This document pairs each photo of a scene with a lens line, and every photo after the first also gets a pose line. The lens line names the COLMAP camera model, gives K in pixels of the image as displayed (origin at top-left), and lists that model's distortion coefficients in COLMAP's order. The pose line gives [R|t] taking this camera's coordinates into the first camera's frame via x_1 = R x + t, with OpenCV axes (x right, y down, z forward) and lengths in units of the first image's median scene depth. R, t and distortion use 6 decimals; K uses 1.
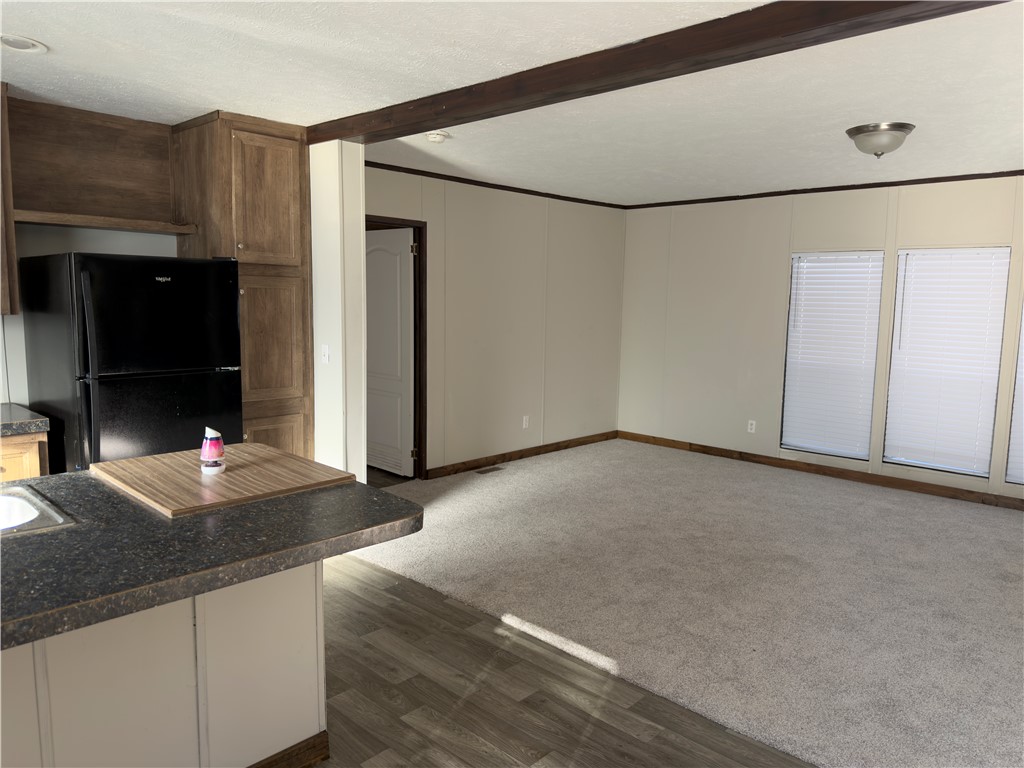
lens RADIAL K [[725.0, 0, 504.5], [0, 725.0, 389.5], [0, 0, 1]] dist [0.037767, -0.037437]
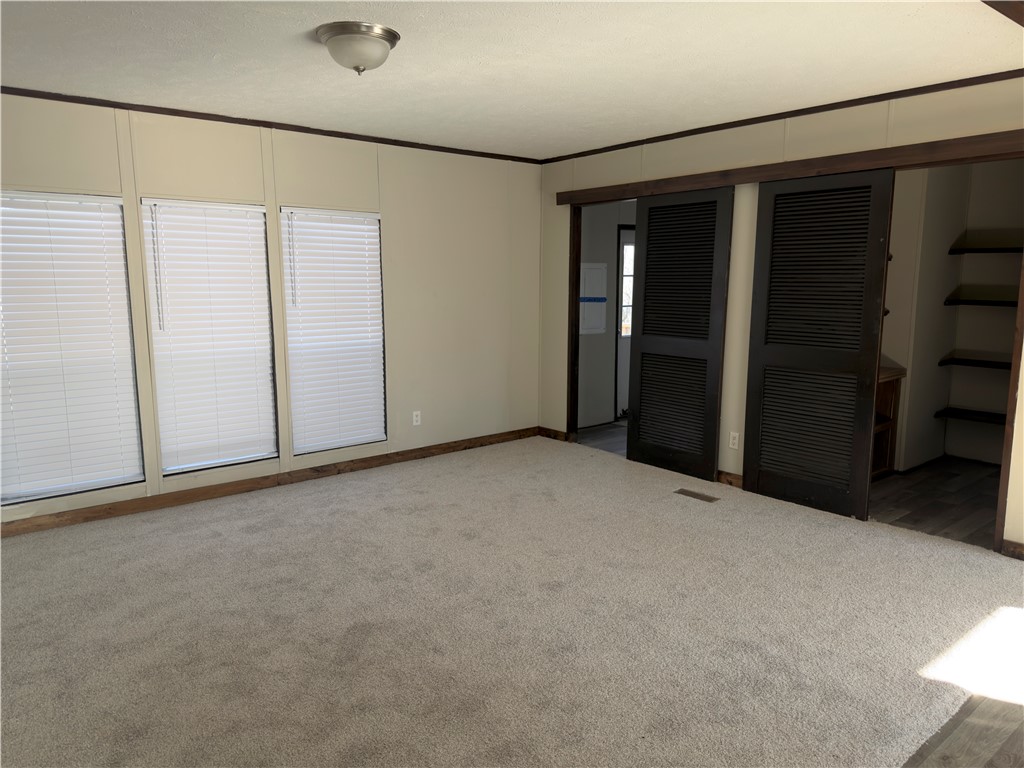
lens RADIAL K [[725.0, 0, 514.0], [0, 725.0, 392.2], [0, 0, 1]] dist [0.037767, -0.037437]
pose [[0.108586, -0.181603, 0.977358, -0.473201], [0.133030, 0.976983, 0.166754, -0.179517], [-0.985146, 0.111910, 0.130245, 1.388965]]
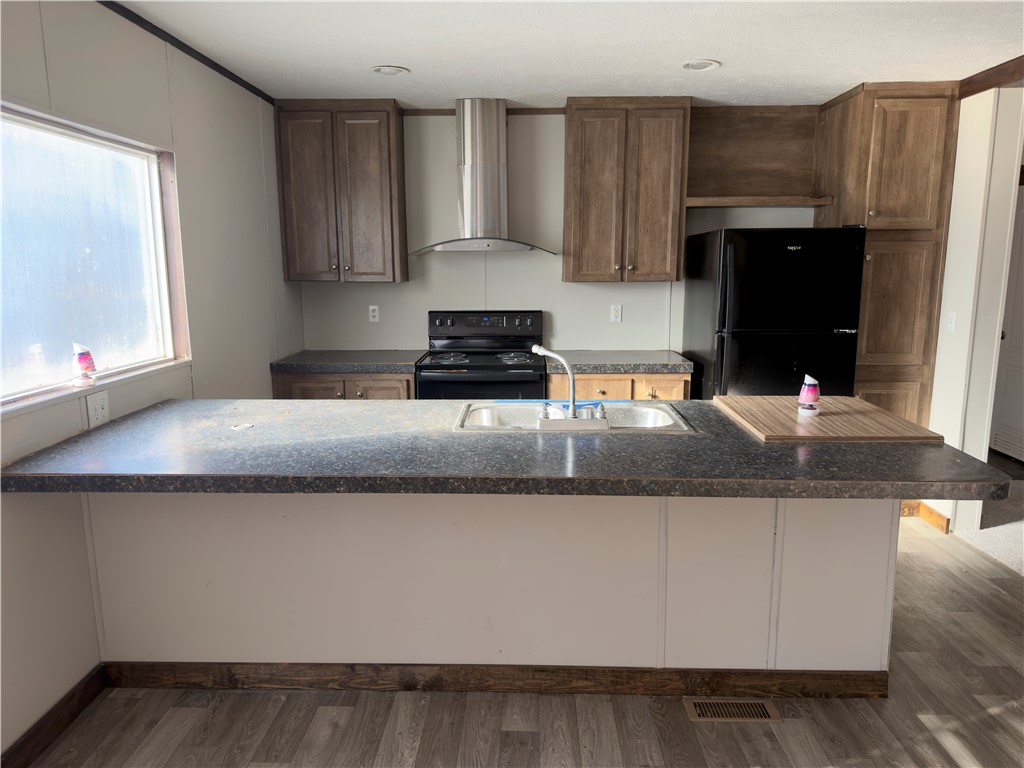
lens RADIAL K [[725.0, 0, 508.6], [0, 725.0, 388.9], [0, 0, 1]] dist [0.037767, -0.037437]
pose [[0.676269, 0.104646, -0.729184, 0.073687], [-0.079744, 0.994441, 0.068756, 0.021428], [0.732326, 0.011651, 0.680855, -0.079031]]
